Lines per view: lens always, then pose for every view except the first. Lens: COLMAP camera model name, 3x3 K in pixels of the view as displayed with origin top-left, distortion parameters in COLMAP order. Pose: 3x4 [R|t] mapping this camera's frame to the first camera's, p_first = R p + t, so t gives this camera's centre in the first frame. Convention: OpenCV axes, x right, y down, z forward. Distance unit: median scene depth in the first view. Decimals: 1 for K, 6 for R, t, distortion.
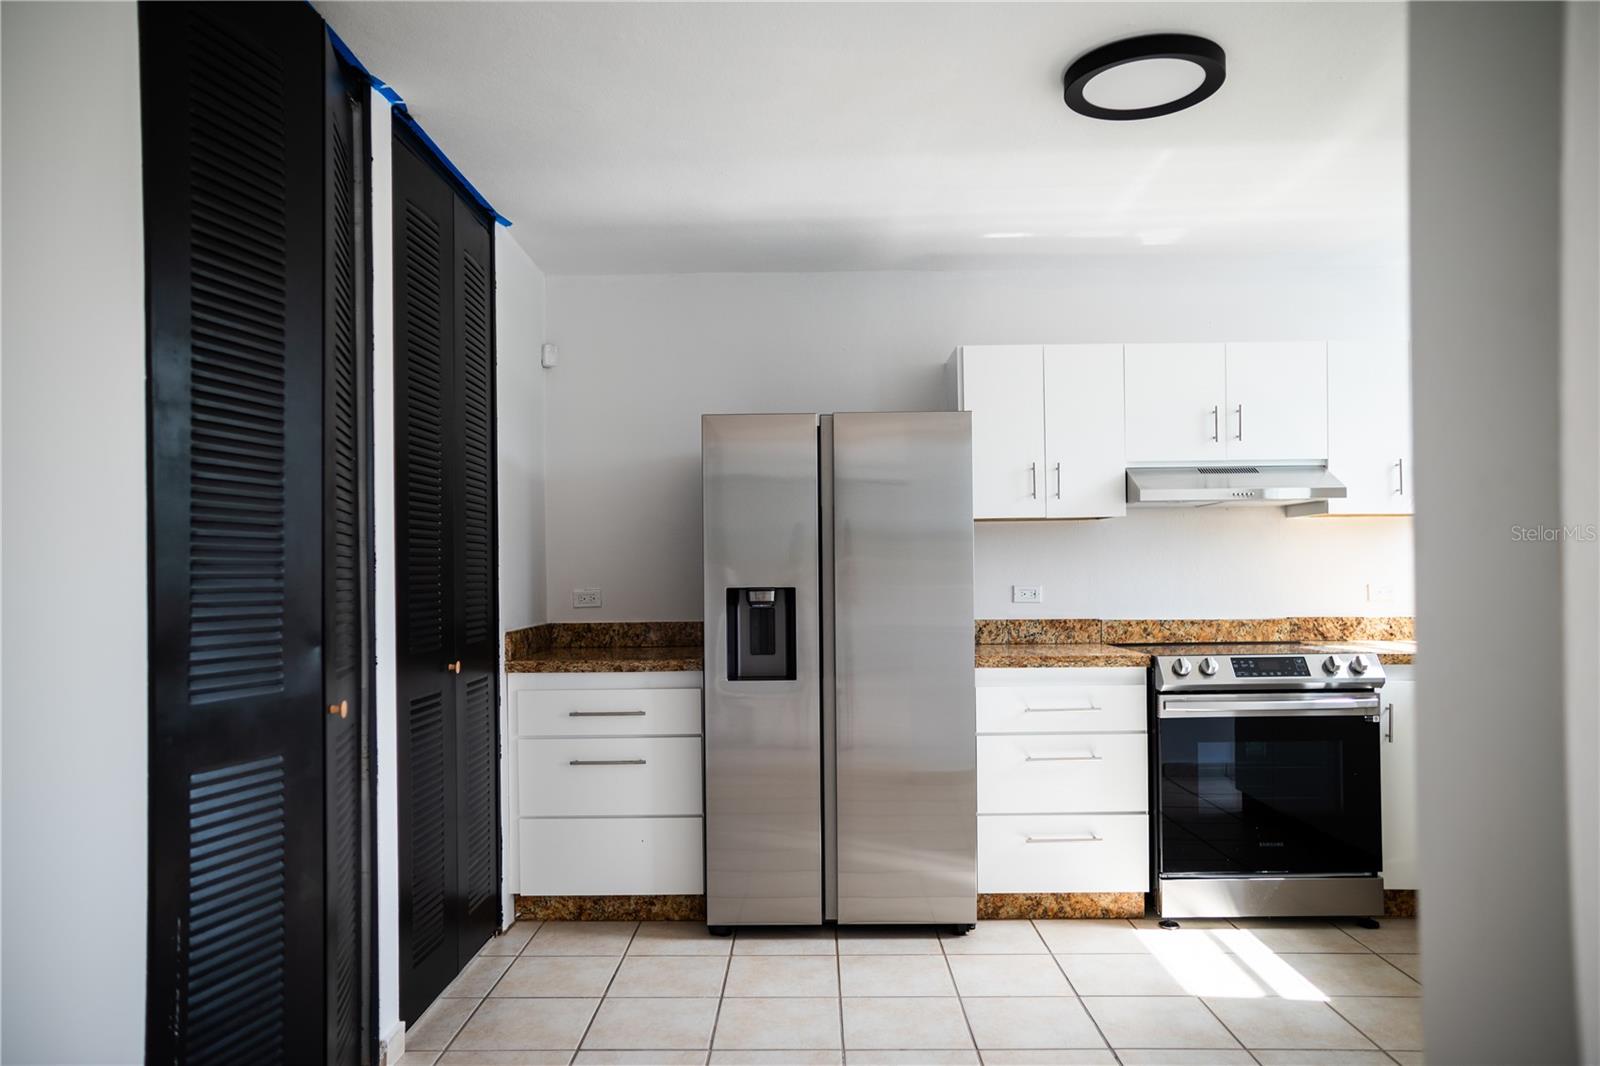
lens RADIAL K [[1079.9, 0, 777.7], [0, 1079.9, 535.8], [0, 0, 1]] dist [-0.005745, 0.051365]
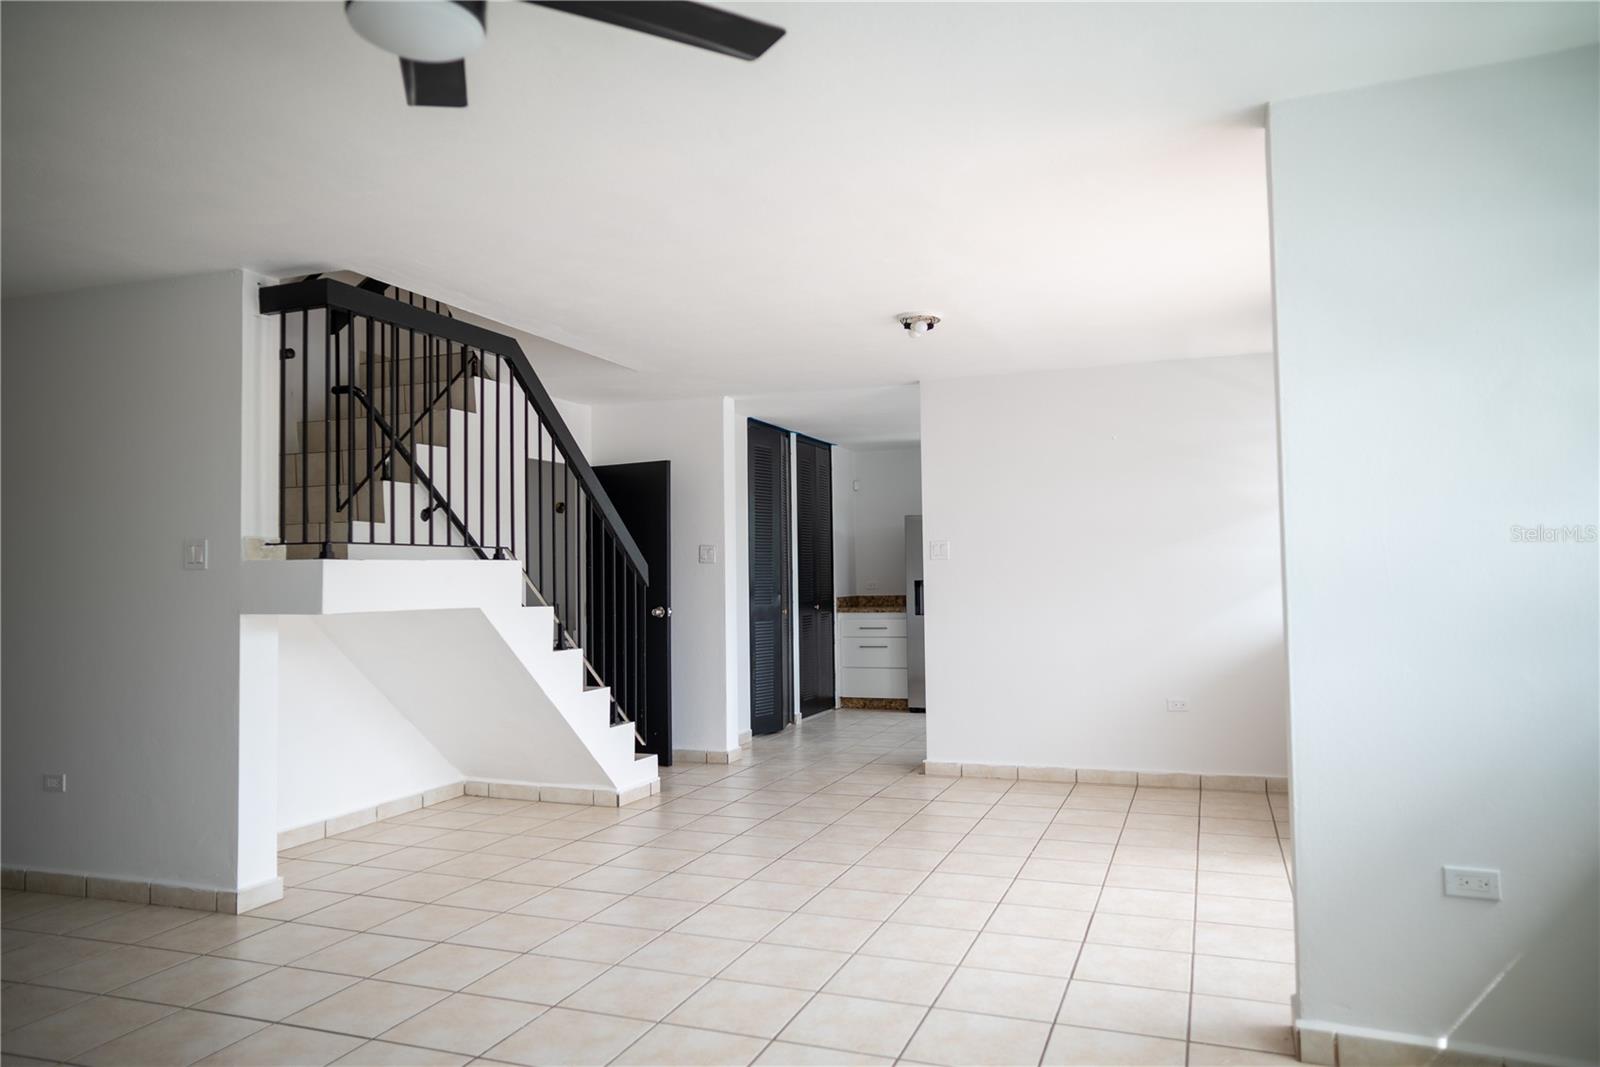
lens RADIAL K [[1079.9, 0, 777.7], [0, 1079.9, 536.3], [0, 0, 1]] dist [-0.005745, 0.051365]
pose [[0.939097, -0.006819, -0.343585, 0.445892], [0.008064, 0.999965, 0.002196, -0.057105], [0.343558, -0.004833, 0.939119, -1.307373]]
